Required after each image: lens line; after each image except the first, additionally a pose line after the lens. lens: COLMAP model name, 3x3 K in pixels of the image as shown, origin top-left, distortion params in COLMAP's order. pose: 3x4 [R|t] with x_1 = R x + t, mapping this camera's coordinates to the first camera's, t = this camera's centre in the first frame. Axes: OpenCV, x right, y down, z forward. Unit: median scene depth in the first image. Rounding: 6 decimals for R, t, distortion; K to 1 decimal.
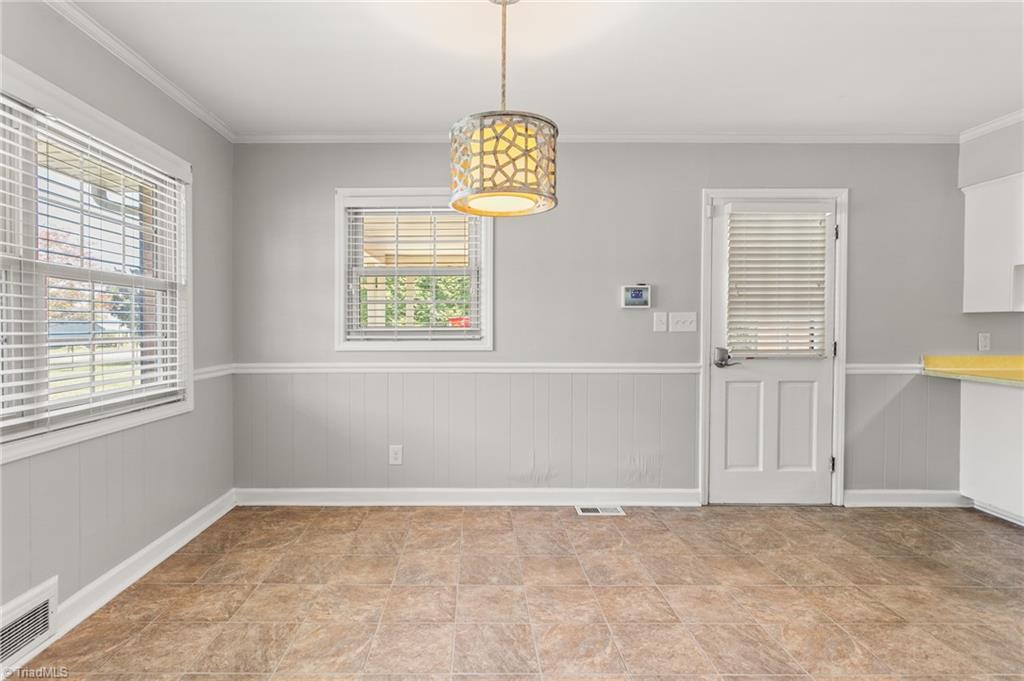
lens RADIAL K [[490.0, 0, 506.0], [0, 490.0, 352.0], [0, 0, 1]] dist [-0.001104, 0.000266]
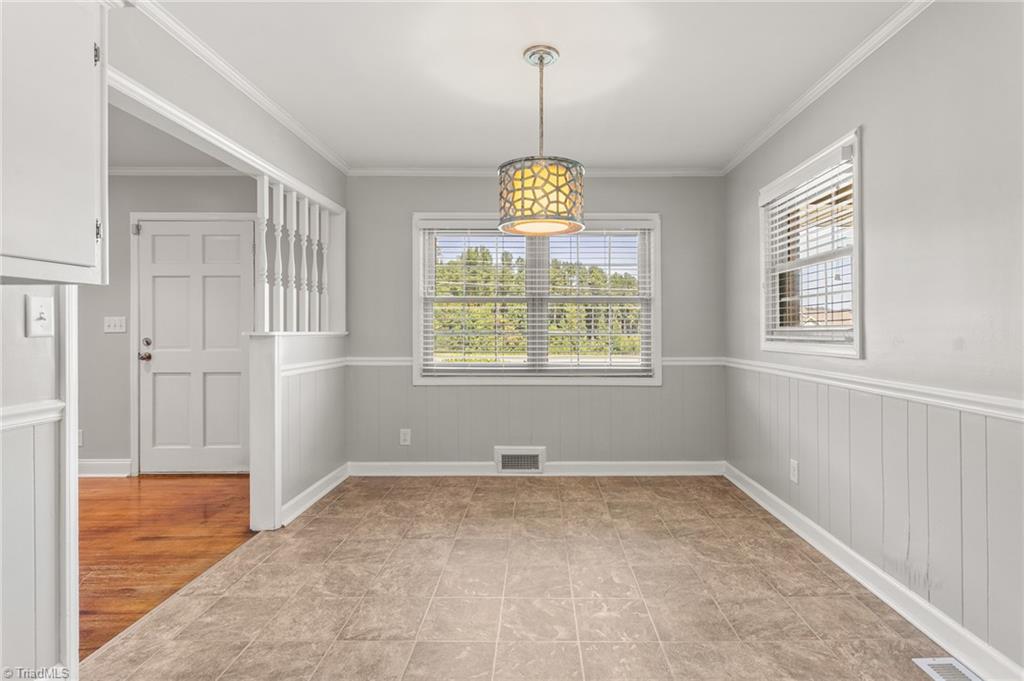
lens RADIAL K [[490.0, 0, 519.1], [0, 490.0, 331.4], [0, 0, 1]] dist [-0.001104, 0.000266]
pose [[-0.009957, 0.004740, -0.999939, 0.793554], [-0.047582, 0.998854, 0.005209, -0.026307], [0.998818, 0.047631, -0.009720, 0.600740]]
